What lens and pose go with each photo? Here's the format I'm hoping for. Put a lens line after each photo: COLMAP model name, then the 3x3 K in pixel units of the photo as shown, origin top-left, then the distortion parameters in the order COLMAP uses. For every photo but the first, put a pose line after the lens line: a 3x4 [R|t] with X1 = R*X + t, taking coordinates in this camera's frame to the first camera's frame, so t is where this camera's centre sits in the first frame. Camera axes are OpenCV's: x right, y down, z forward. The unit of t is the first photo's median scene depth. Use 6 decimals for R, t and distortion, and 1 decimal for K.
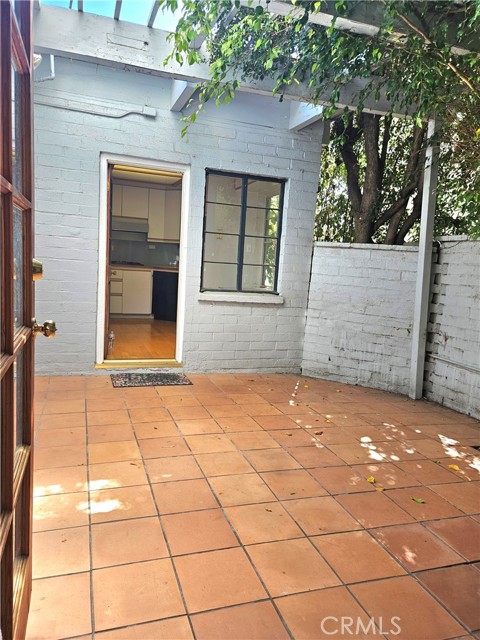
lens RADIAL K [[427.0, 0, 234.5], [0, 427.0, 317.1], [0, 0, 1]] dist [0.057755, -0.031254]
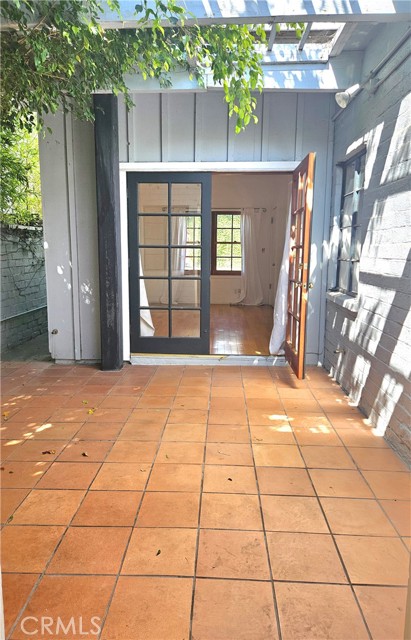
lens RADIAL K [[435.0, 0, 205.5], [0, 435.0, 320.0], [0, 0, 1]] dist [0.001156, 0.000083]
pose [[-0.928161, -0.128860, 0.349158, -0.438604], [-0.020423, 0.954369, 0.297929, -0.301198], [-0.371617, 0.269396, -0.888441, 1.885484]]
